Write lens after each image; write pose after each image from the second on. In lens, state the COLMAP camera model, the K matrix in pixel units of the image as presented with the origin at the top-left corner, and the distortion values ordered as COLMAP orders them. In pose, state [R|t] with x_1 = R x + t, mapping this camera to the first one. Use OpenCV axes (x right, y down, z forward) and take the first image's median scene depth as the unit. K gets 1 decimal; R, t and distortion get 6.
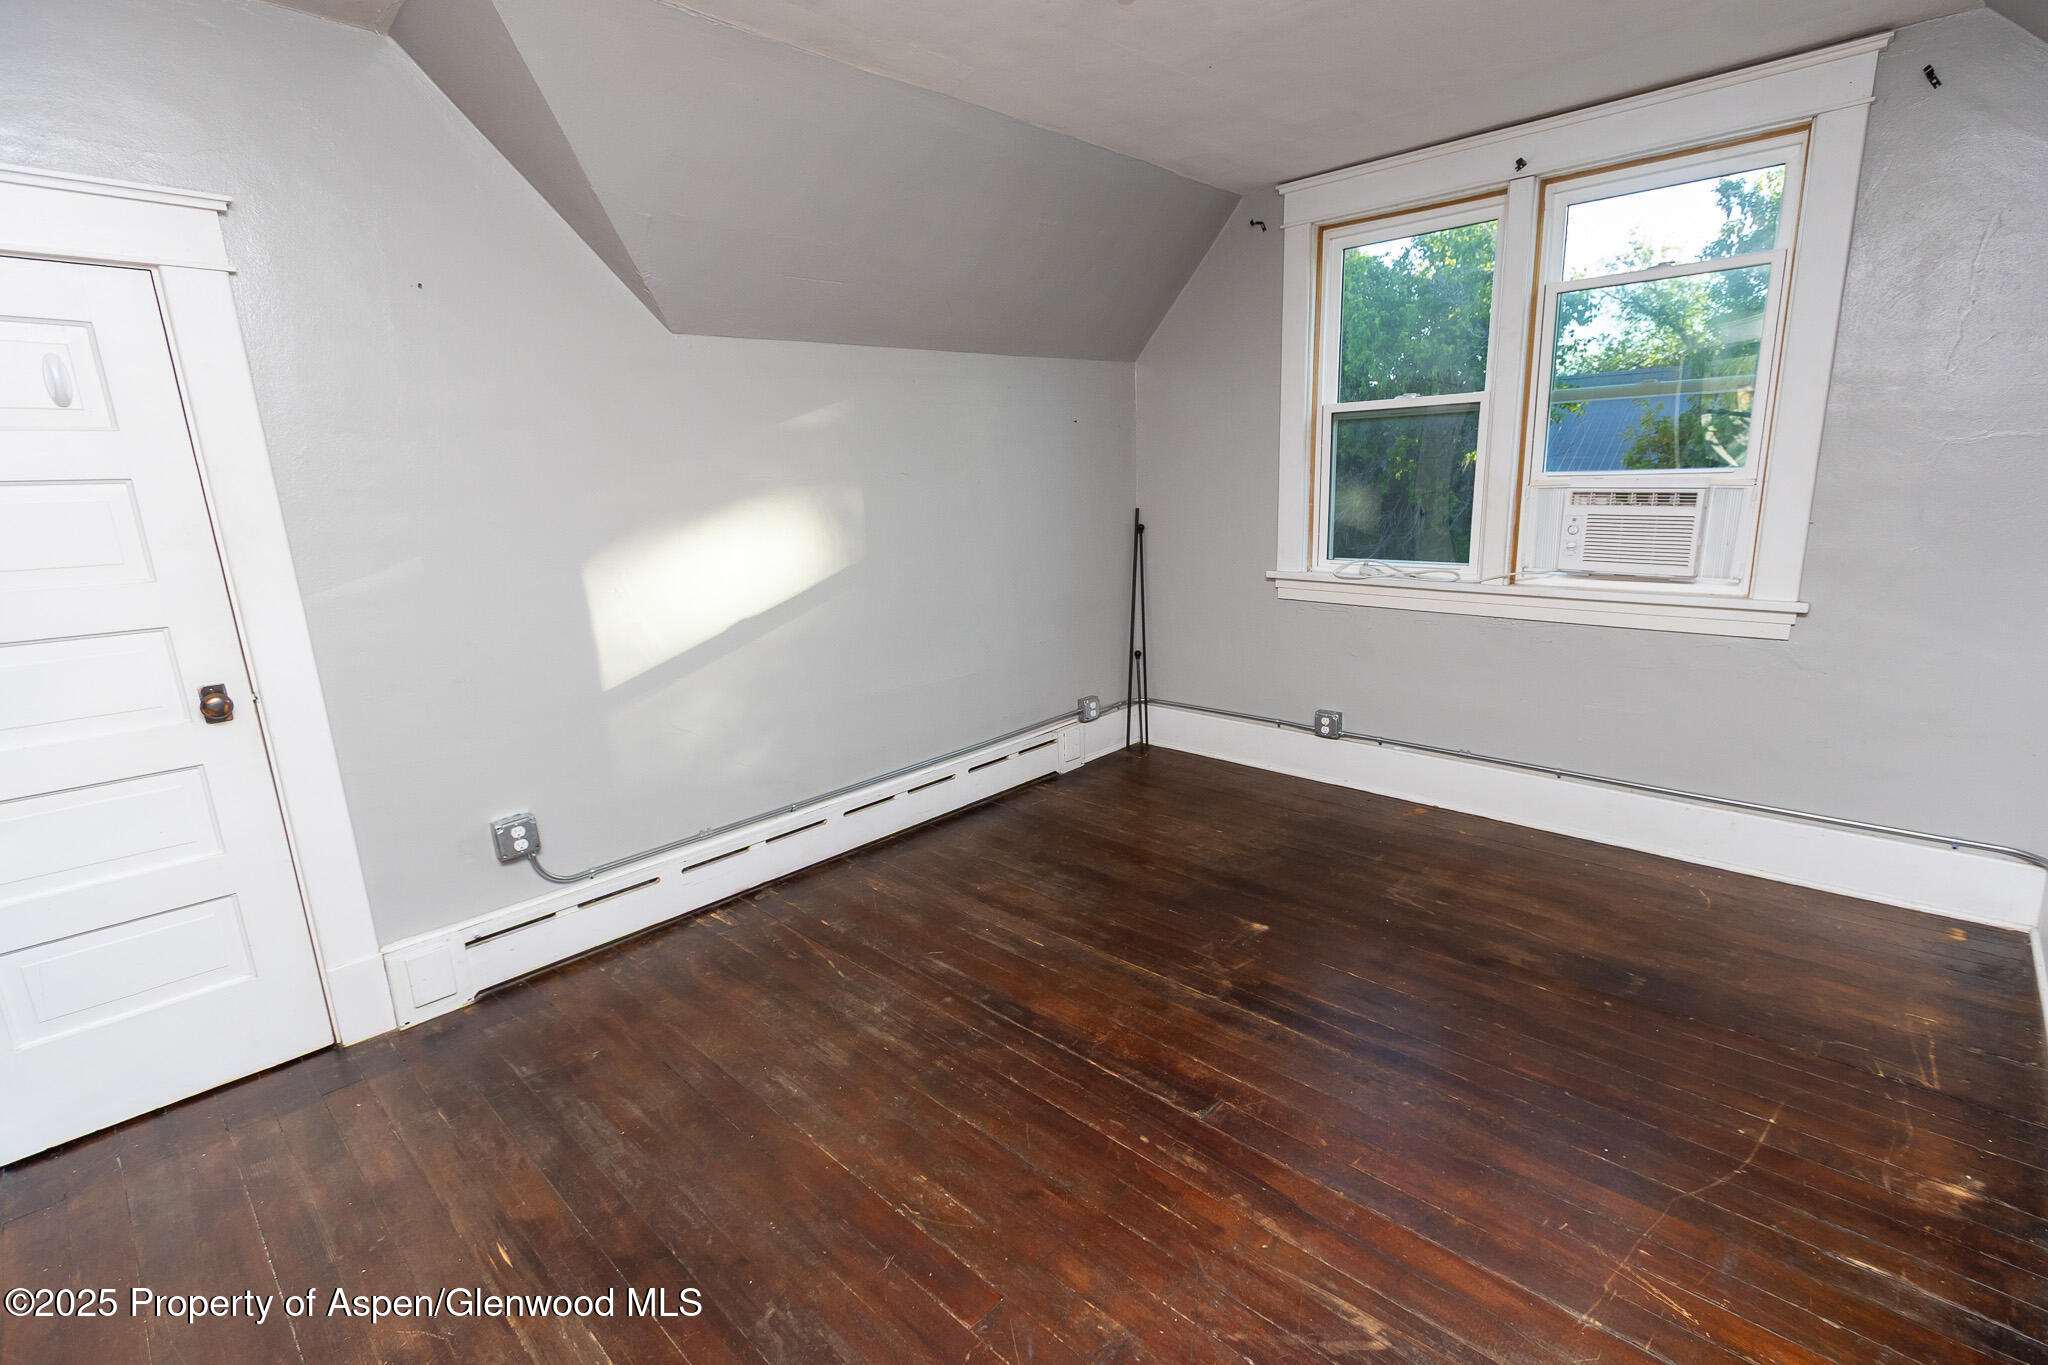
lens RADIAL K [[937.1, 0, 1042.7], [0, 937.1, 684.3], [0, 0, 1]] dist [-0.001226, -0.003403]
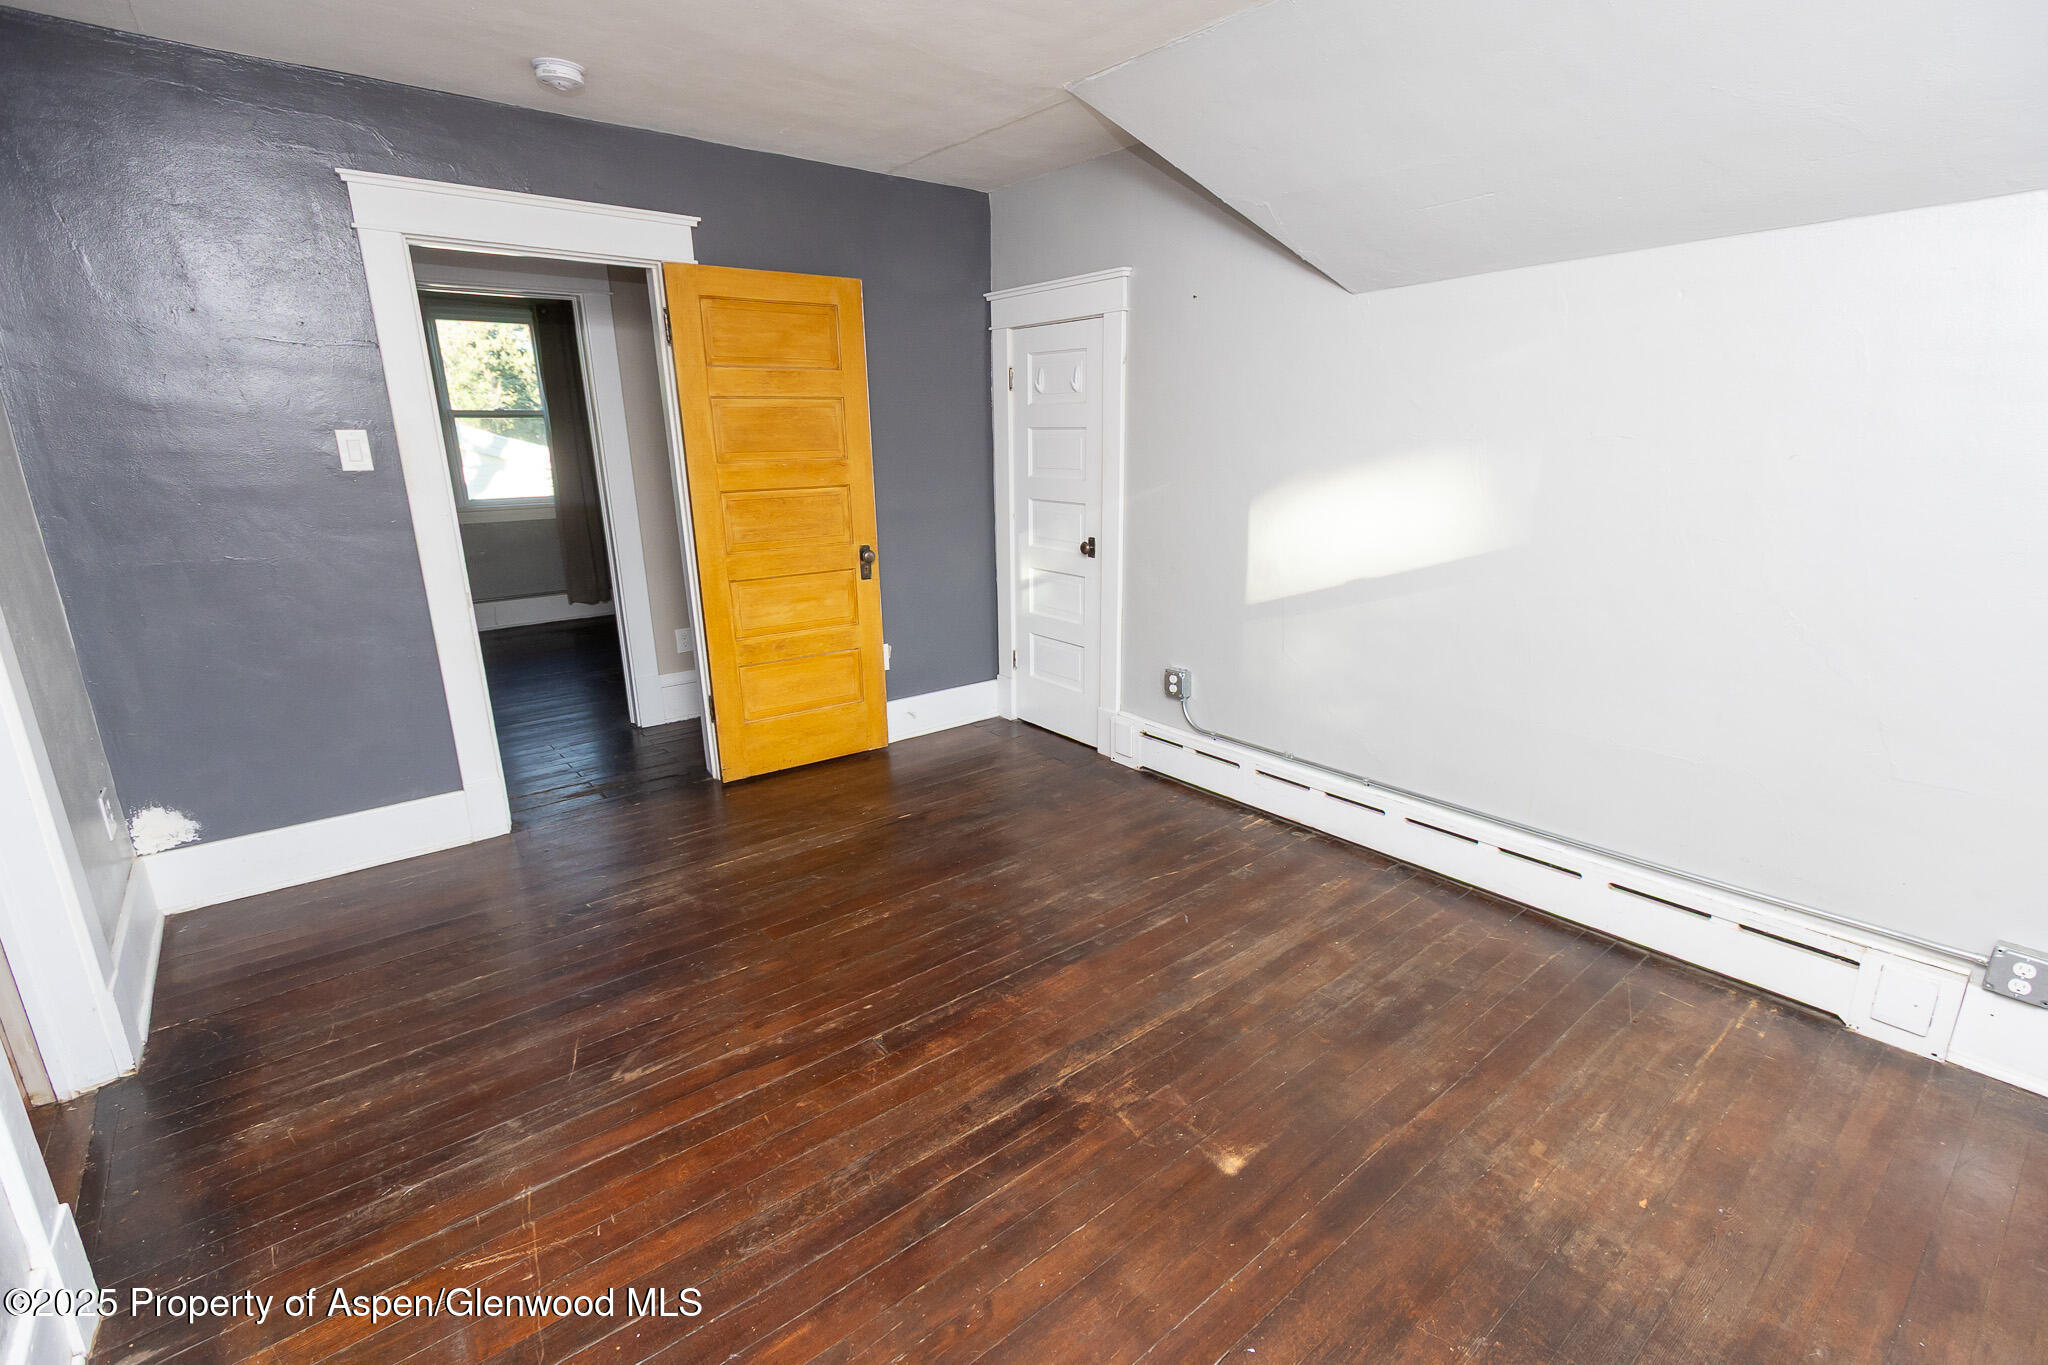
lens RADIAL K [[933.6, 0, 1061.0], [0, 933.6, 688.1], [0, 0, 1]] dist [-0.000512, -0.000493]
pose [[-0.121995, 0.299098, -0.946392, 0.830584], [-0.205914, 0.925141, 0.318925, -0.253583], [0.970936, 0.233782, -0.051274, 0.910736]]
